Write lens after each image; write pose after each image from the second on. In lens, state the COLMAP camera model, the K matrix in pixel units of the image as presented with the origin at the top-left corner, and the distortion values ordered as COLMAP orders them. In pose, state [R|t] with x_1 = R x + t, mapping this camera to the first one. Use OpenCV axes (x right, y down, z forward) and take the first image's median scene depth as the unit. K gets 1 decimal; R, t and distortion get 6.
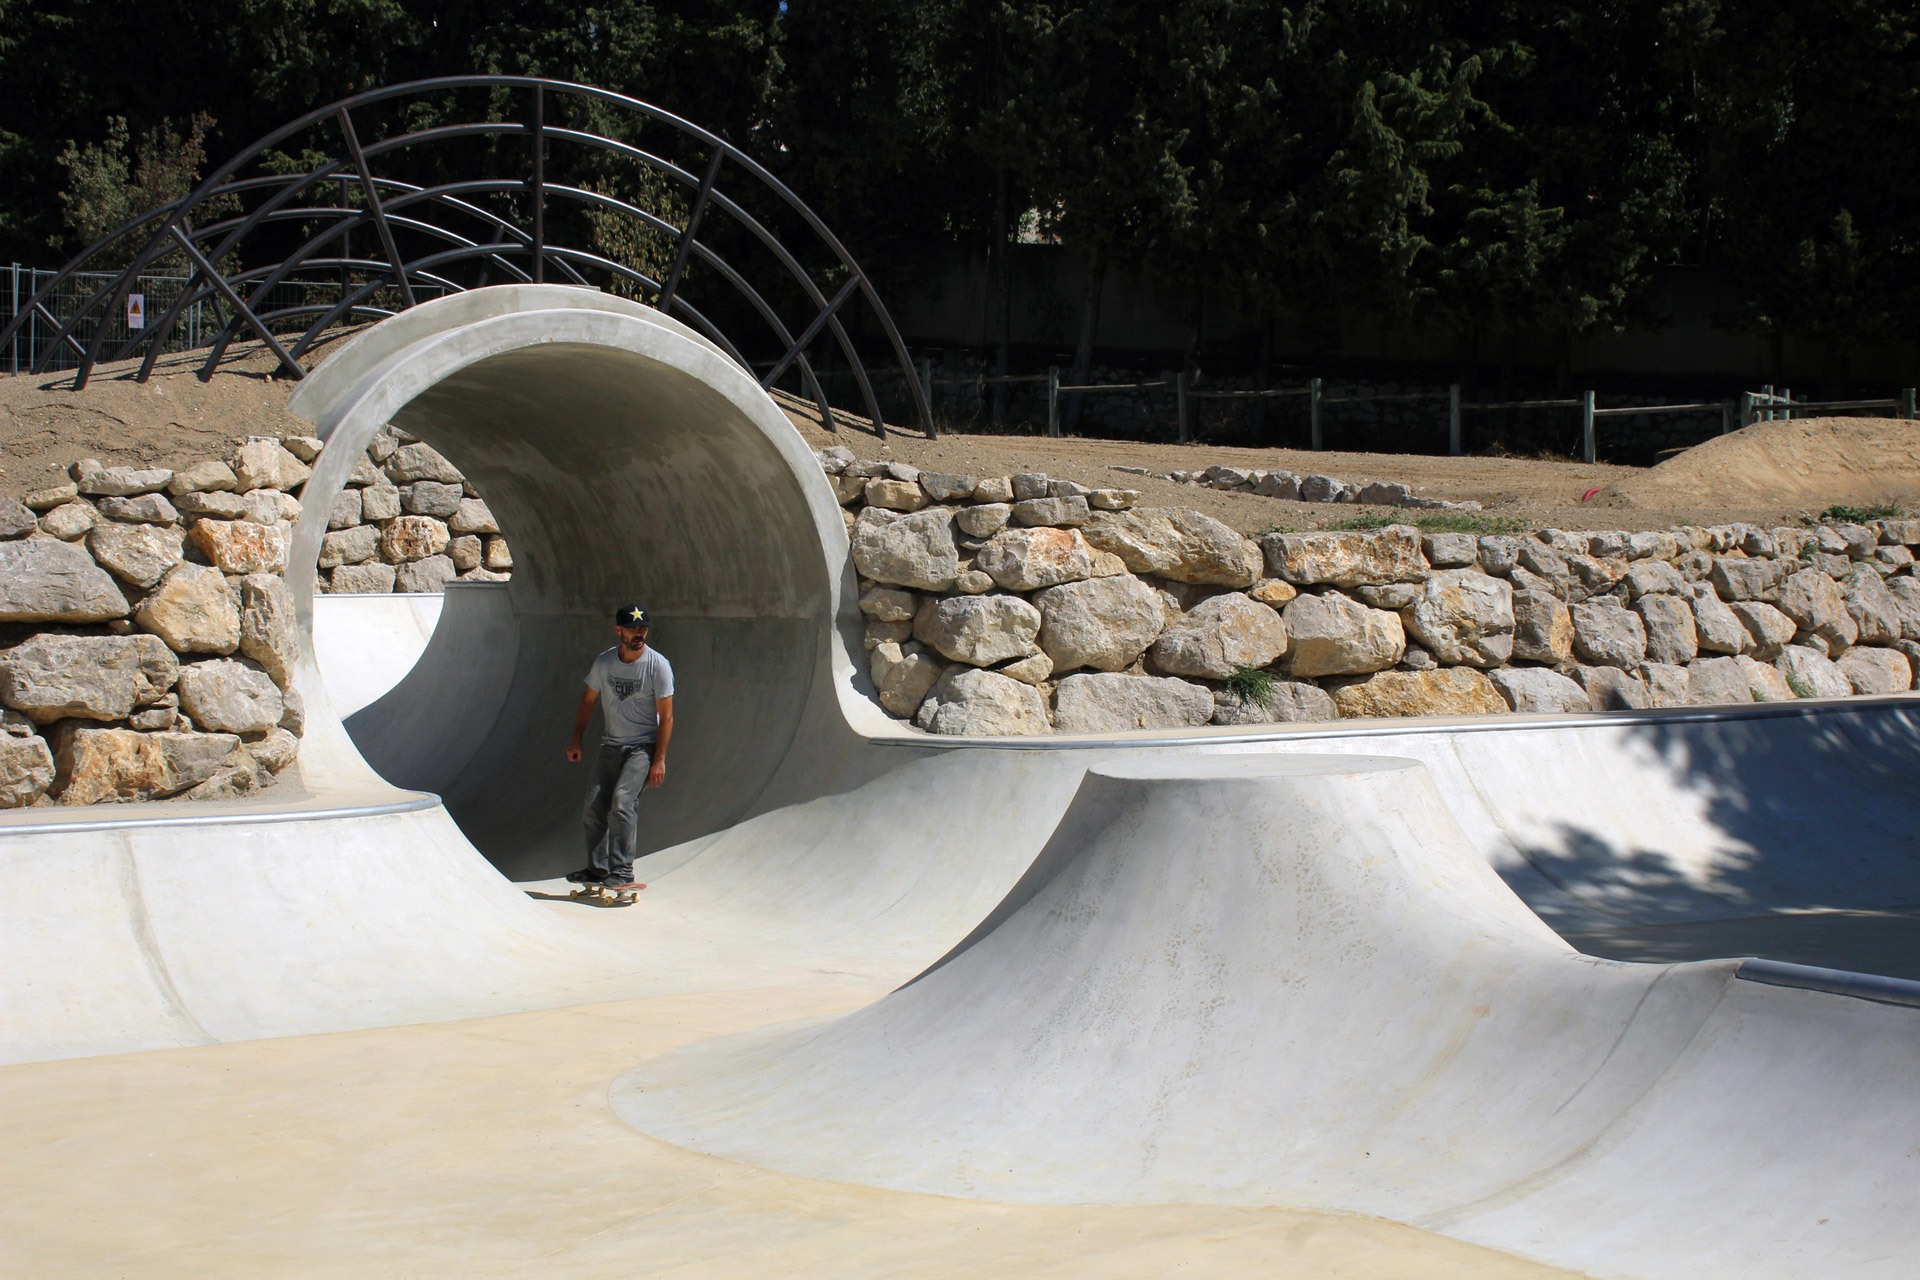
lens RADIAL K [[2947.2, 0, 960.9], [0, 2947.2, 725.0], [0, 0, 1]] dist [-0.143421, 0.899206]
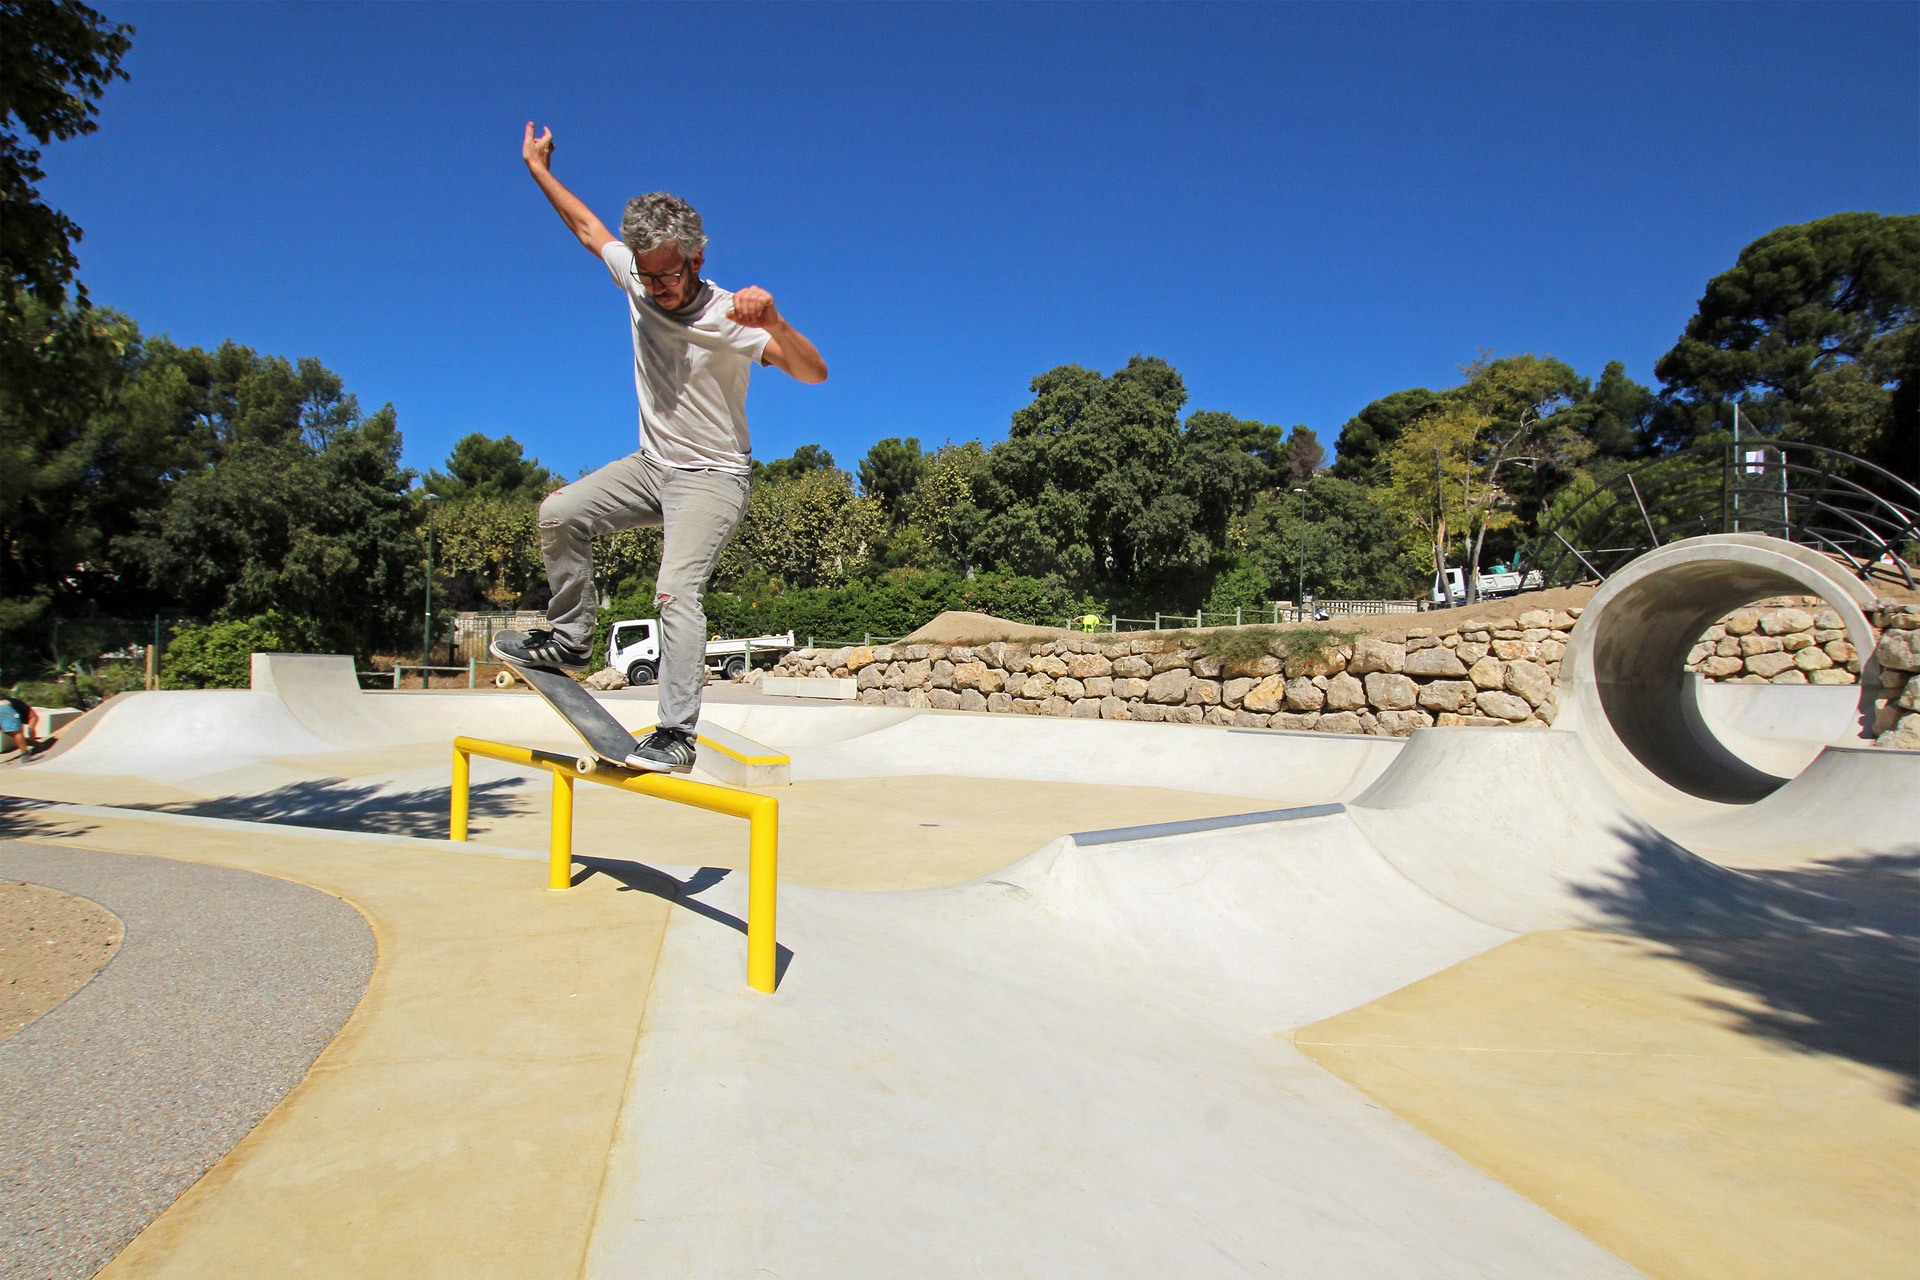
lens RADIAL K [[1055.6, 0, 965.2], [0, 1055.6, 682.3], [0, 0, 1]] dist [-0.017739, 0.000762]
pose [[0.174502, 0.011583, -0.984589, 0.537225], [-0.072244, 0.997386, -0.001071, 0.005427], [0.982003, 0.071318, 0.174883, 0.294076]]
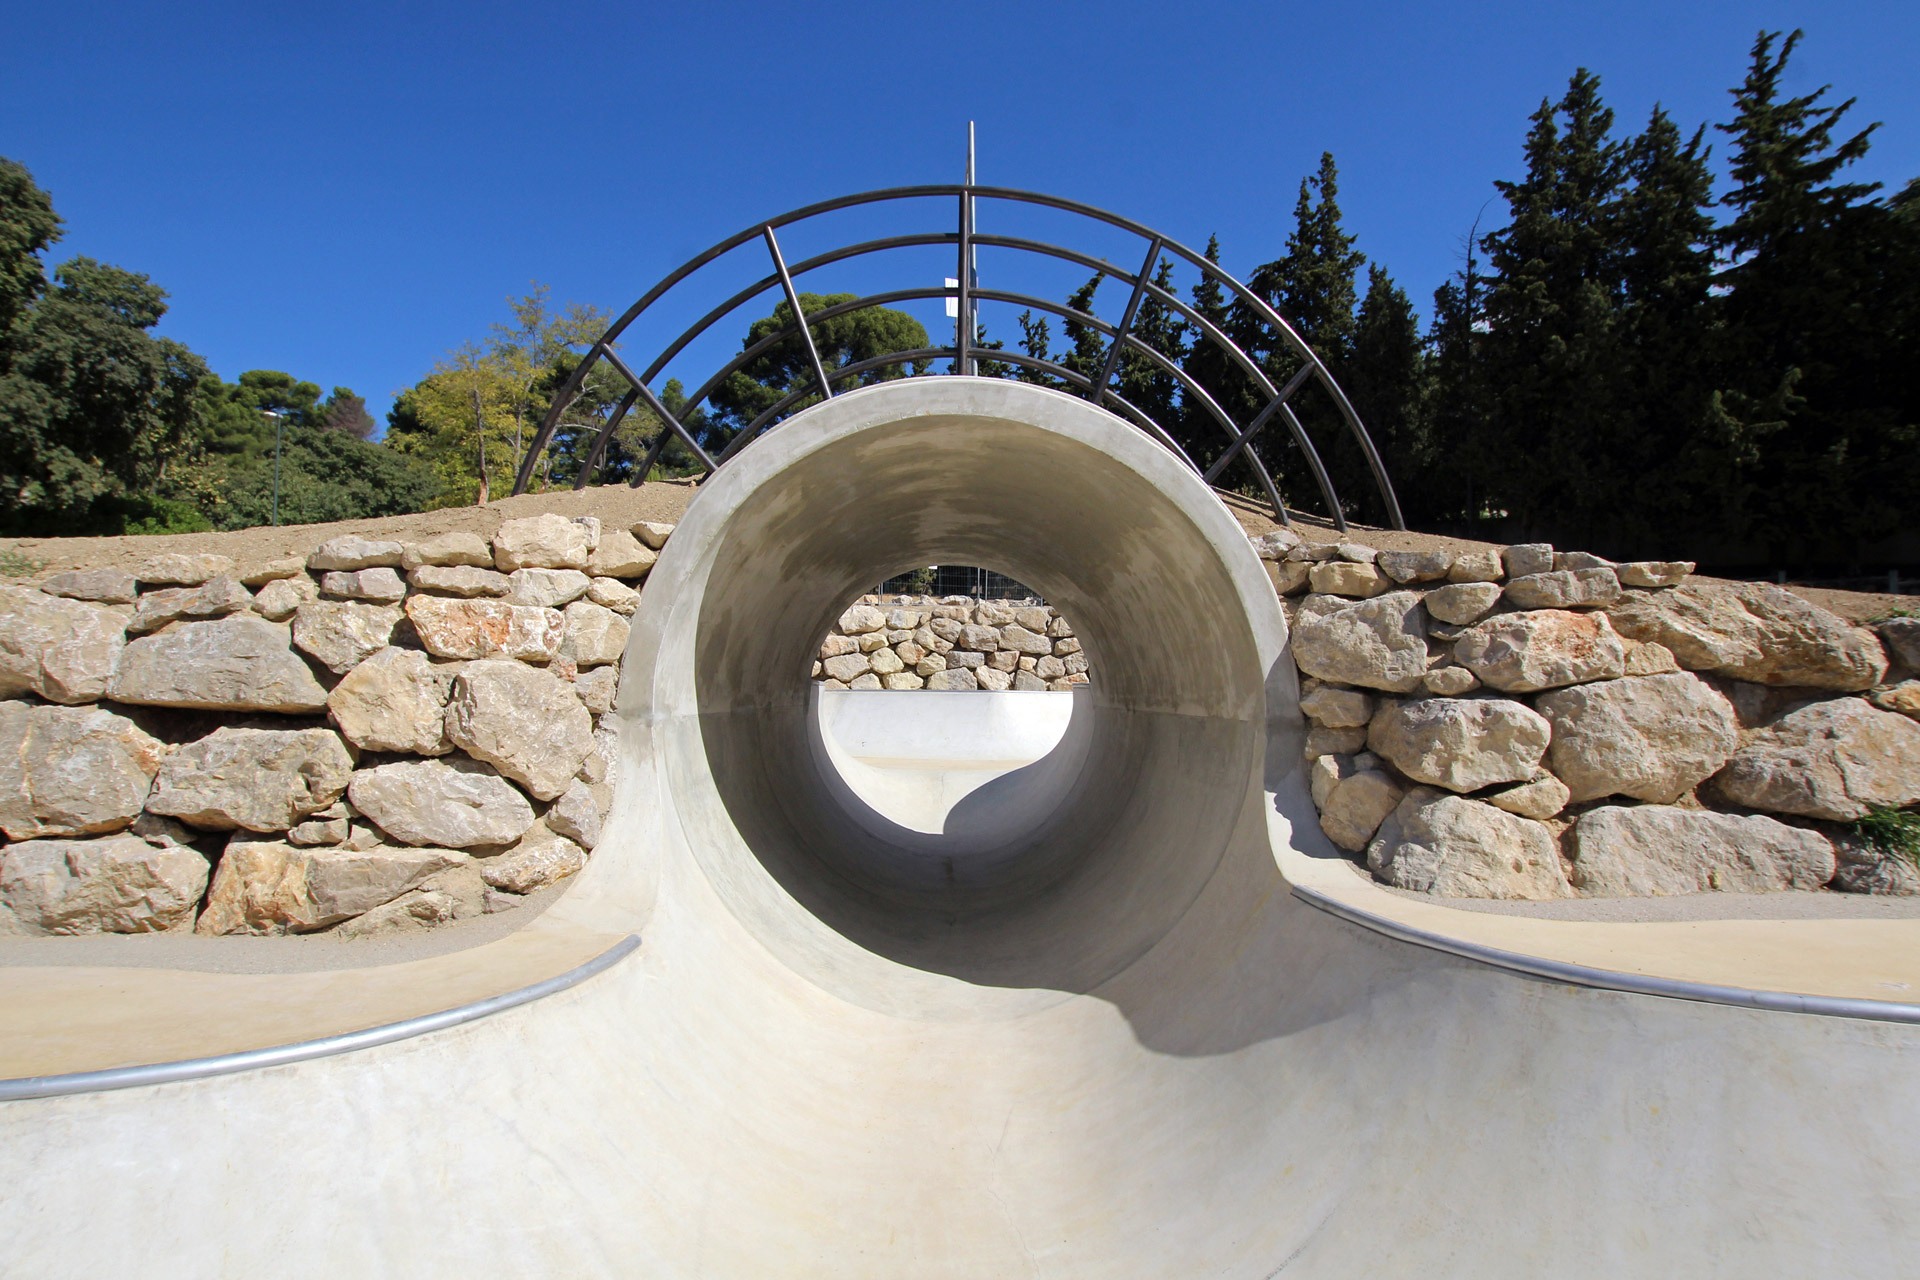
lens RADIAL K [[879.2, 0, 983.0], [0, 879.2, 665.0], [0, 0, 1]] dist [-0.027823, 0.000816]
pose [[0.880719, -0.003606, -0.473625, 0.005091], [-0.032862, 0.997096, -0.068699, -0.032659], [0.472497, 0.076069, 0.878043, 0.736128]]
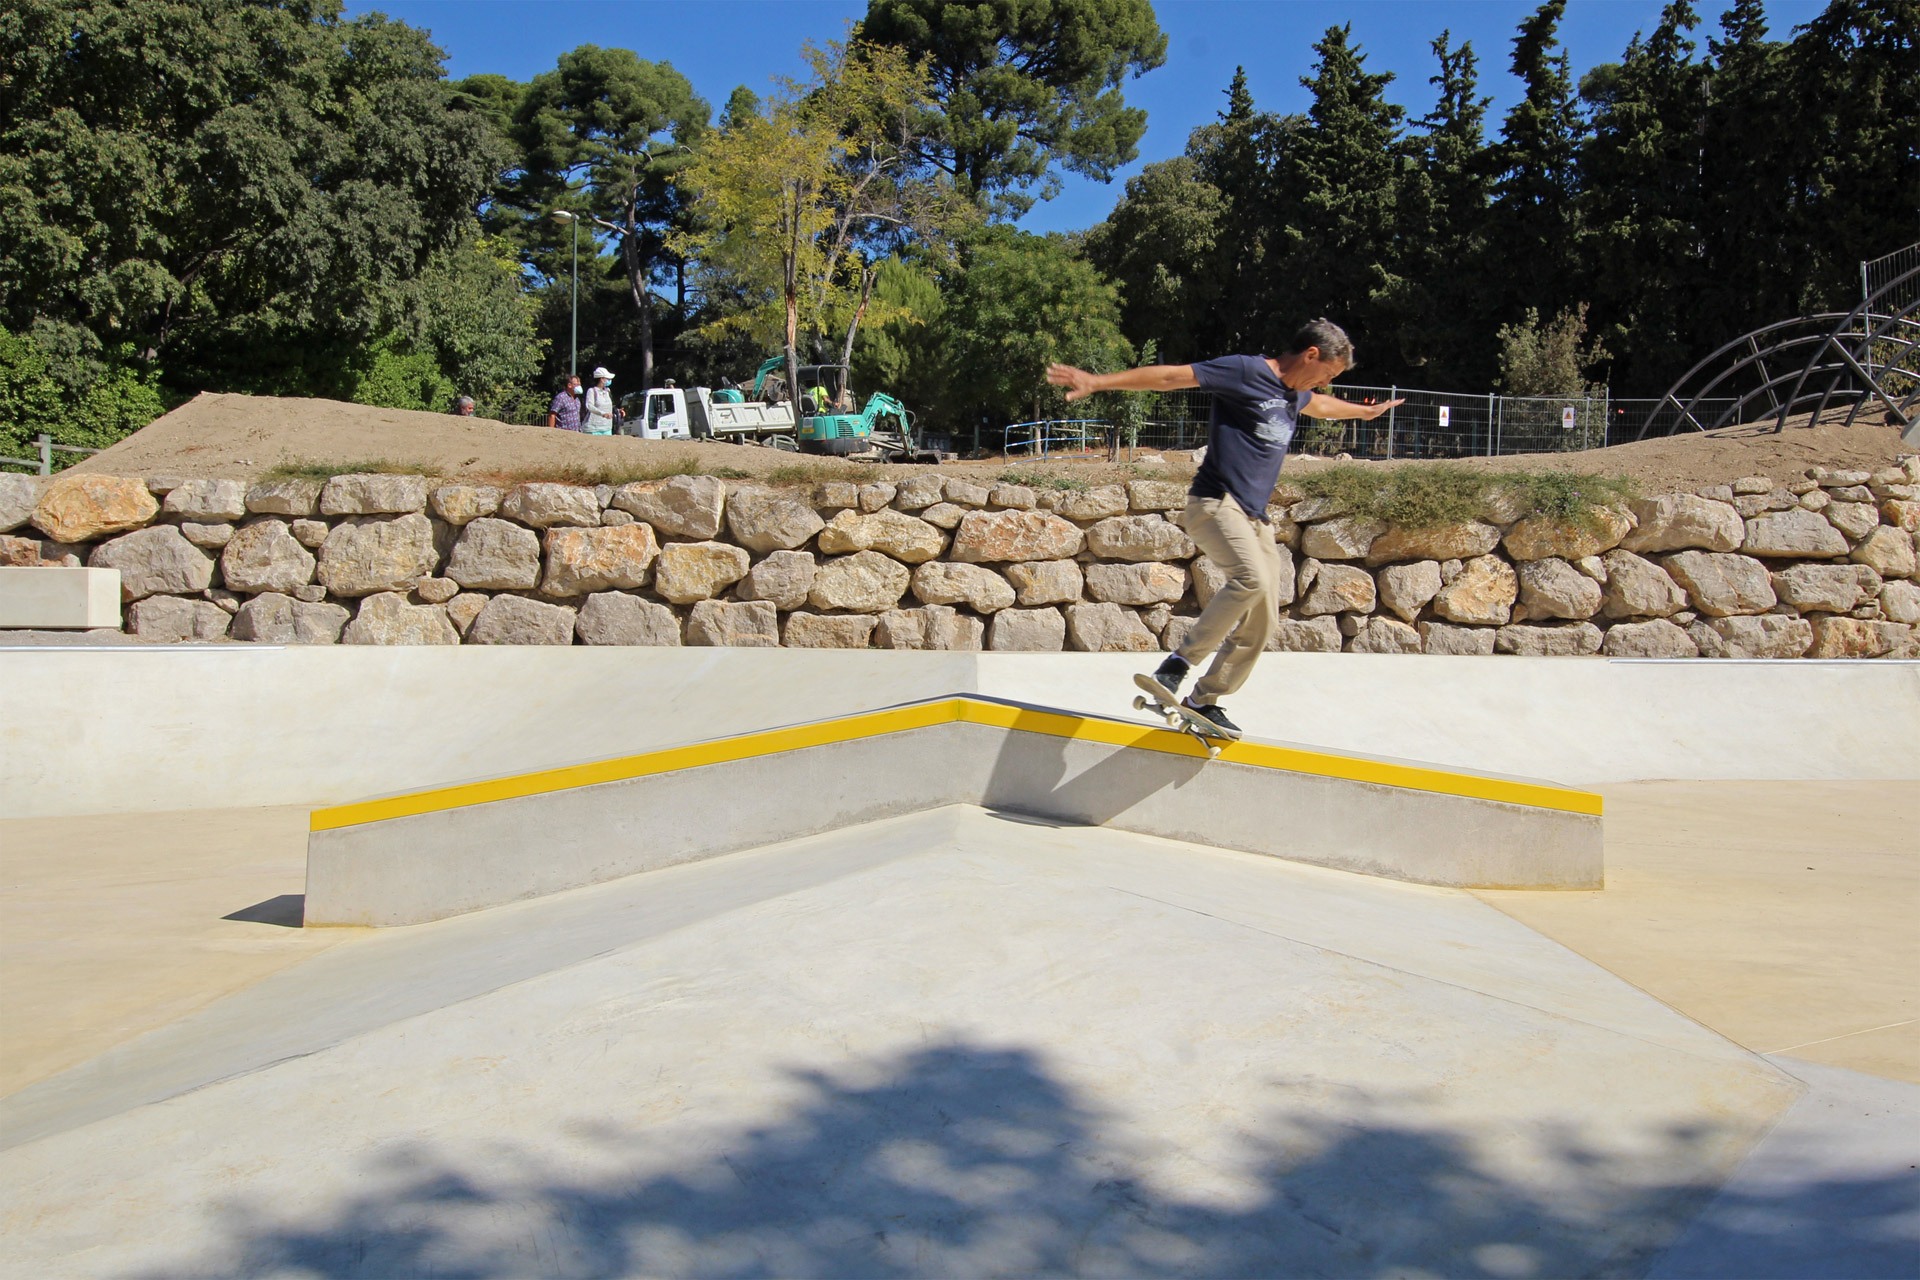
lens RADIAL K [[1823.3, 0, 854.4], [0, 1823.3, 640.9], [0, 0, 1]] dist [-0.001185, 0.007789]
pose [[0.880030, 0.019256, -0.474528, -0.244953], [-0.036807, 0.998938, -0.027724, 0.056936], [0.473490, 0.041864, 0.879804, -0.209079]]
